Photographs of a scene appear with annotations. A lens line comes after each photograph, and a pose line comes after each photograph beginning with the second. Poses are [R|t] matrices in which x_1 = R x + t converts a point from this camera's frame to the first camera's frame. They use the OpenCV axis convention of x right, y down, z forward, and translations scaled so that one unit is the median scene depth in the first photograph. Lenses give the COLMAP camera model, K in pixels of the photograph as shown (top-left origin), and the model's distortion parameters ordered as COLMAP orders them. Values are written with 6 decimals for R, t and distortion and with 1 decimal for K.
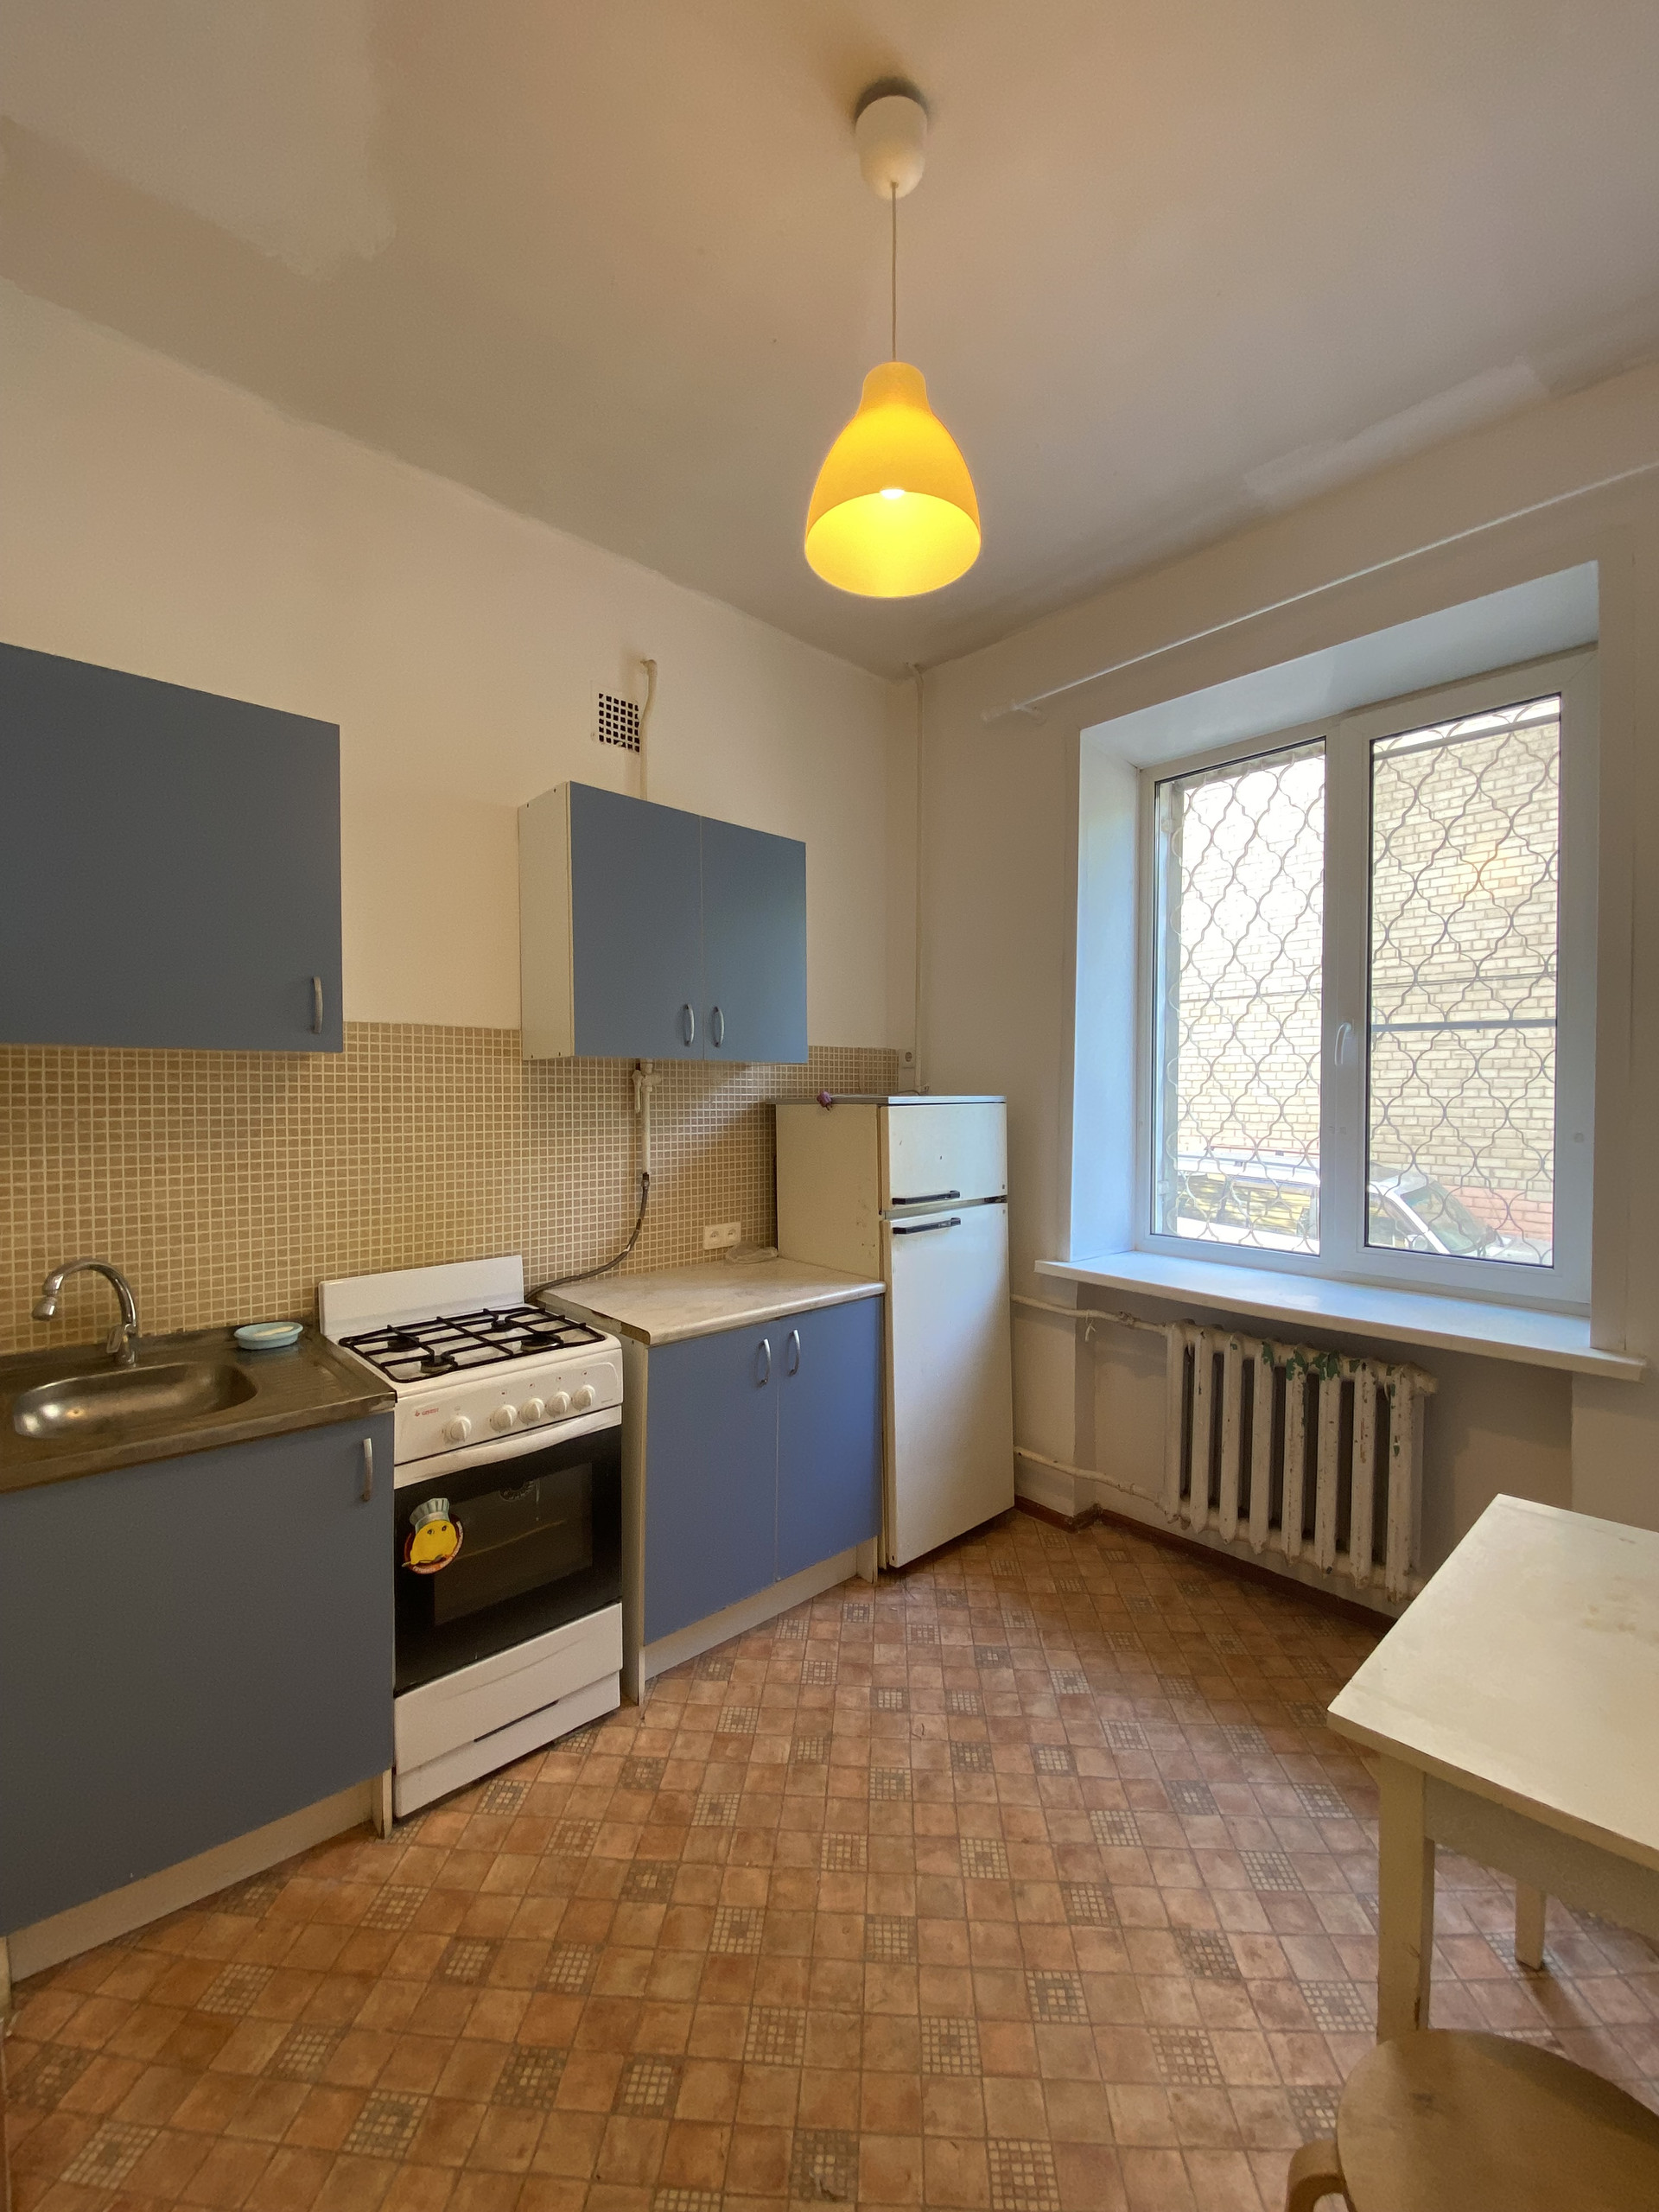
lens RADIAL K [[897.0, 0, 828.9], [0, 897.0, 1102.1], [0, 0, 1]] dist [0.001056, -0.012814]
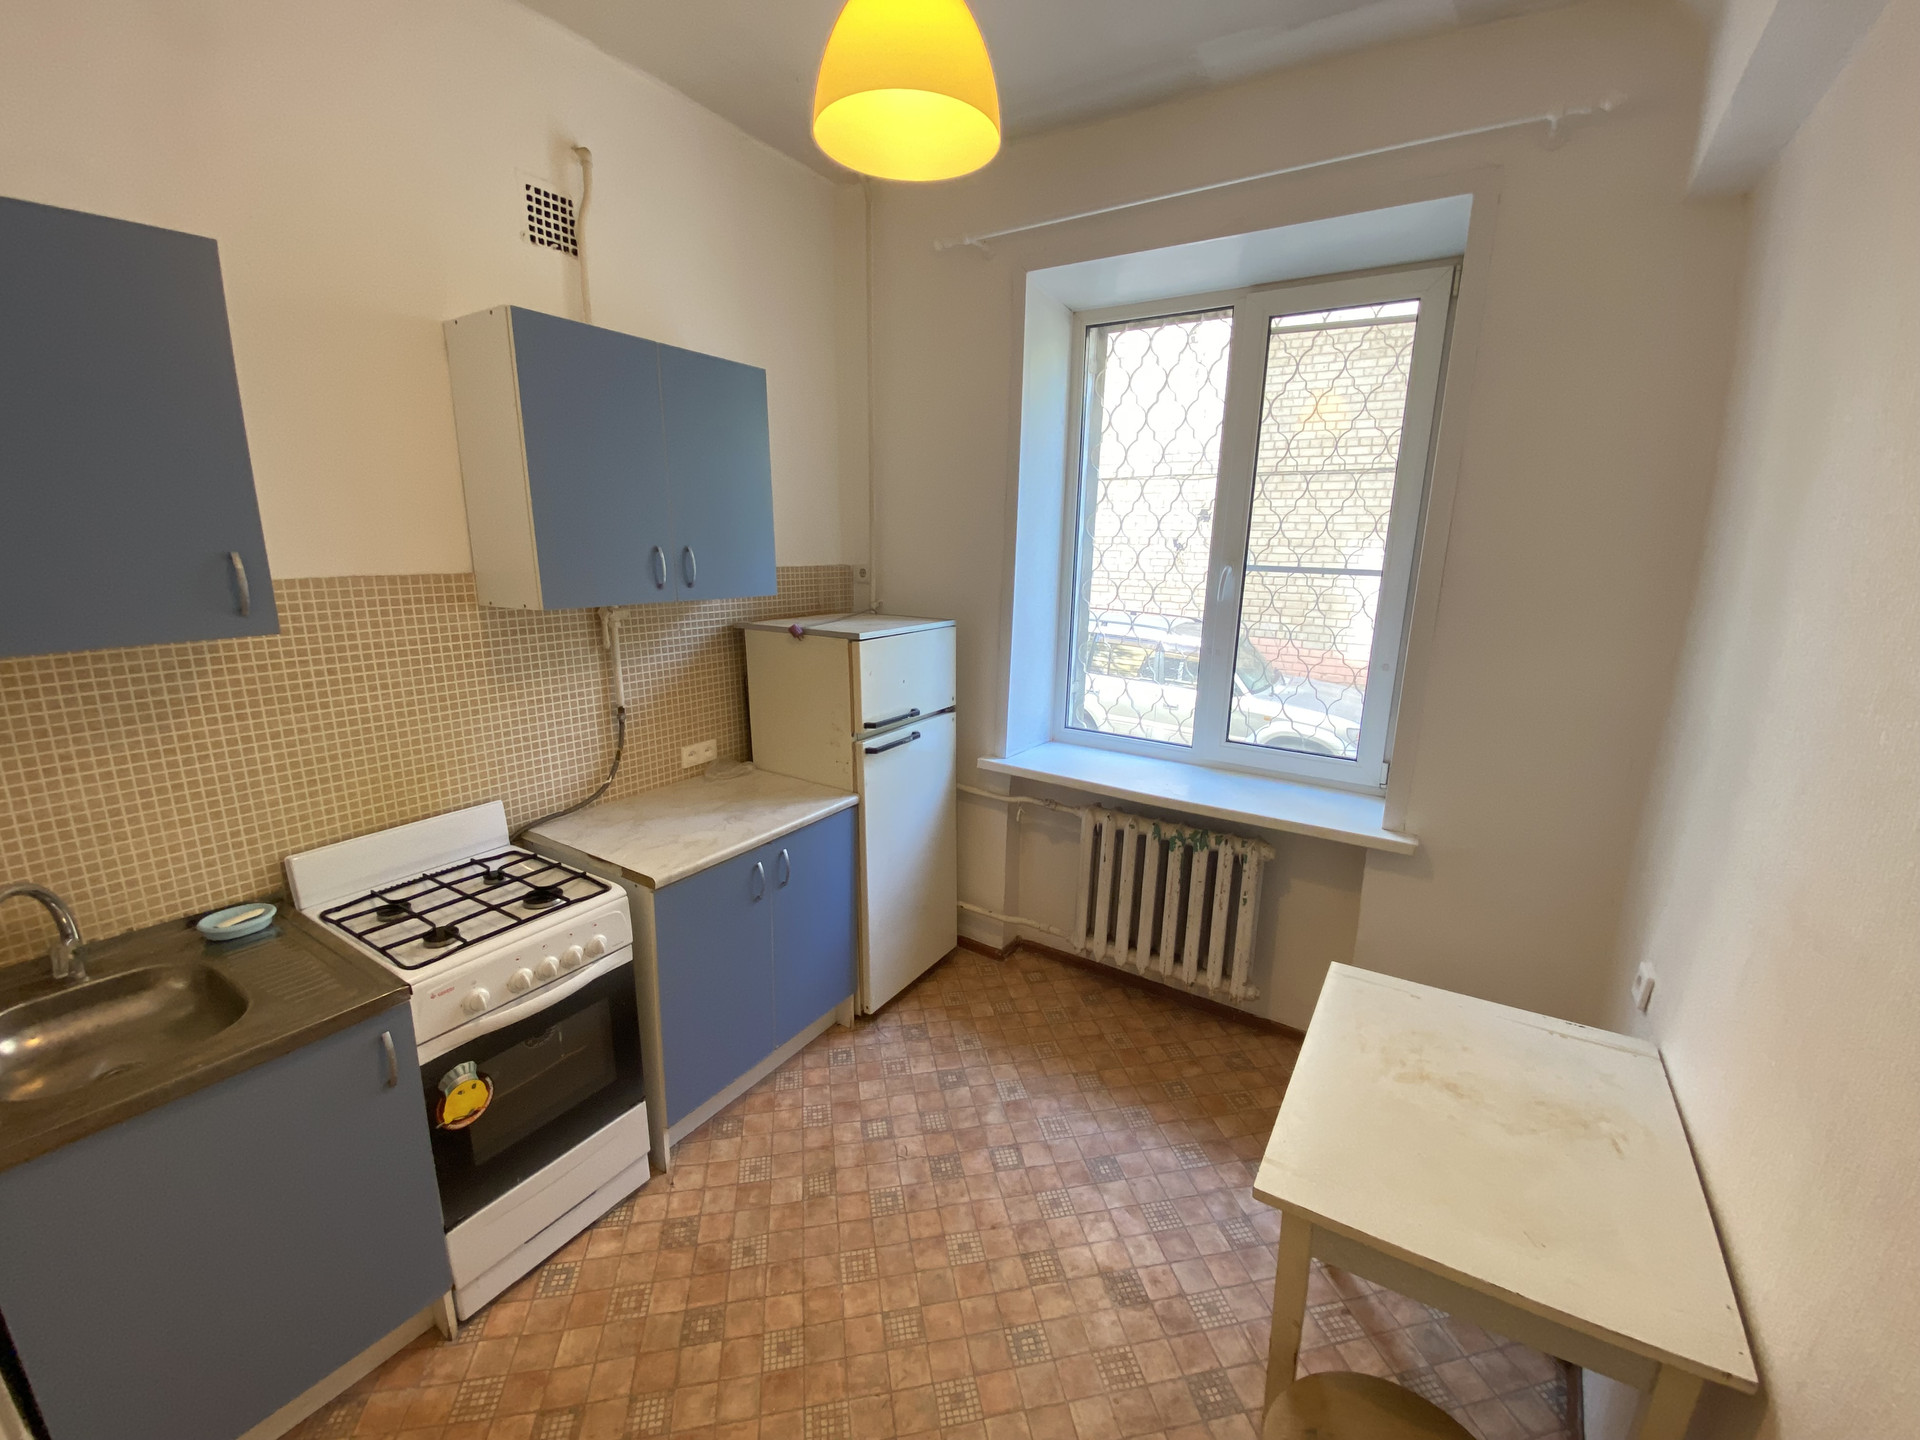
lens RADIAL K [[778.6, 0, 958.9], [0, 778.6, 714.7], [0, 0, 1]] dist [0.001056, -0.012814]
pose [[0.965798, -0.043692, 0.255588, -0.075239], [-0.012047, 0.977075, 0.212552, -0.135877], [-0.259016, -0.208362, 0.943131, 0.062097]]
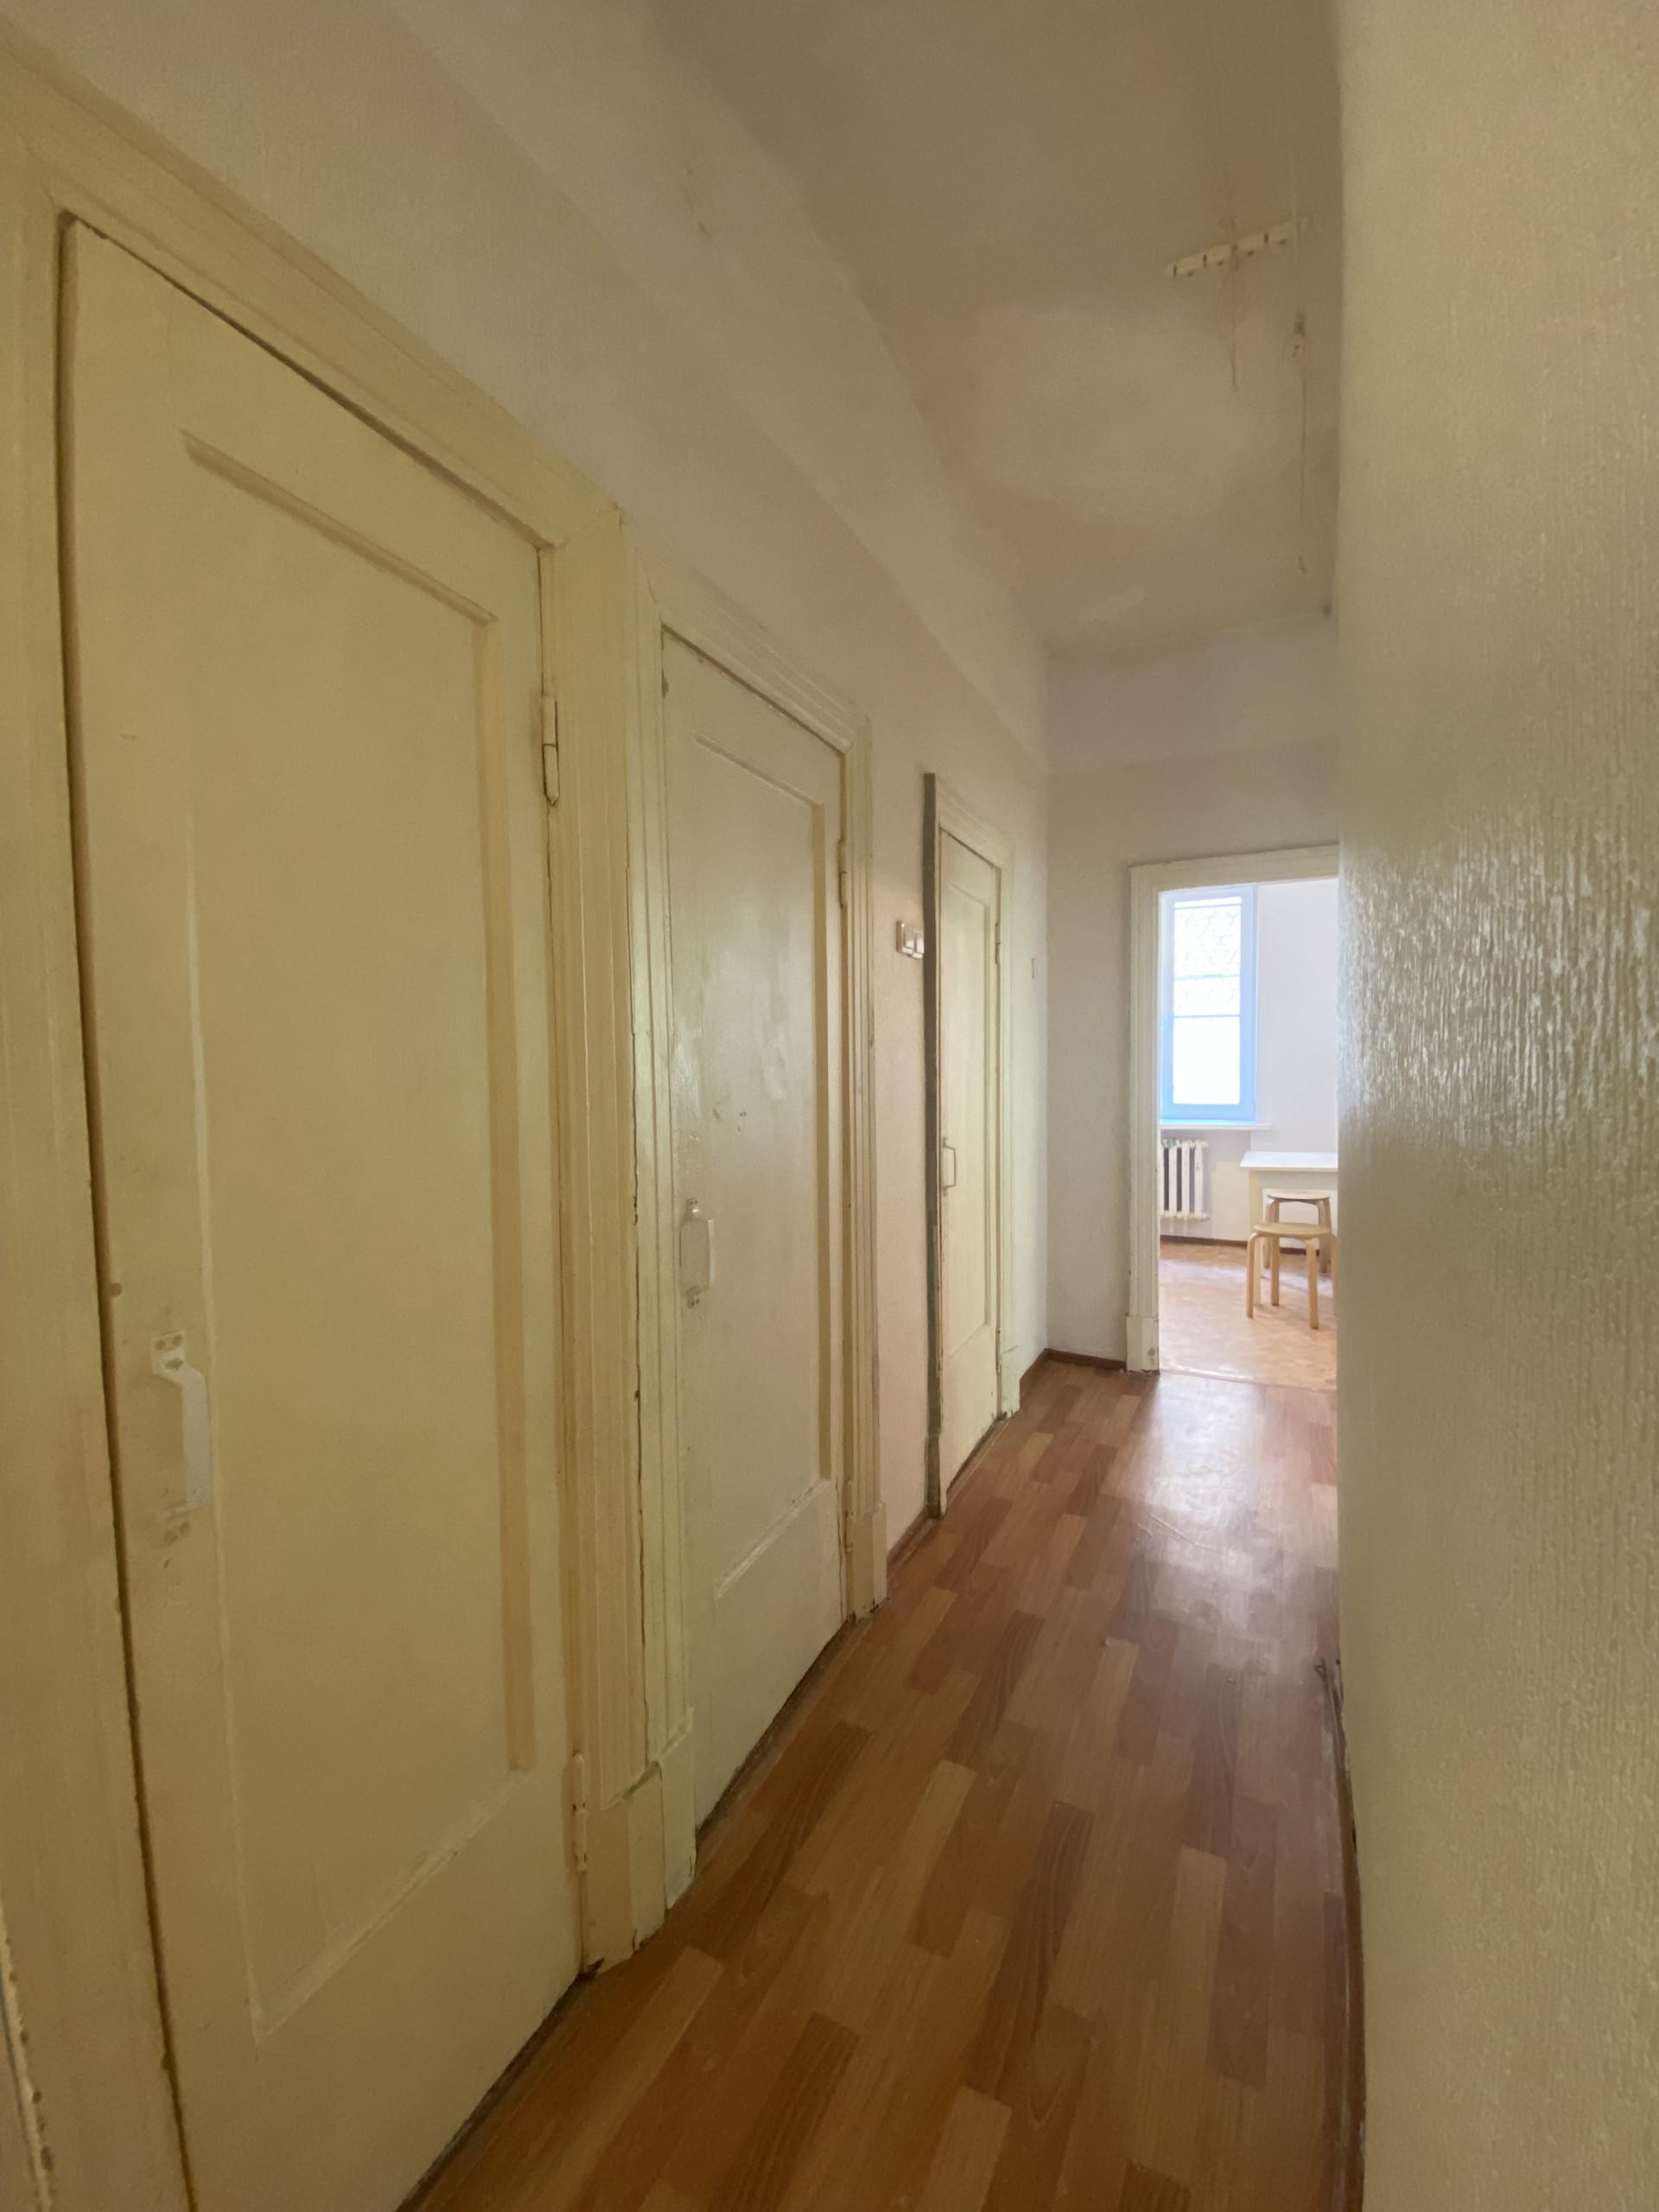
lens RADIAL K [[897.0, 0, 828.6], [0, 897.0, 1108.7], [0, 0, 1]] dist [0.001056, -0.012814]
pose [[0.934524, -0.033848, 0.354286, -1.502998], [0.020581, 0.998941, 0.041149, 0.063639], [-0.355304, -0.031163, 0.934231, -1.268062]]
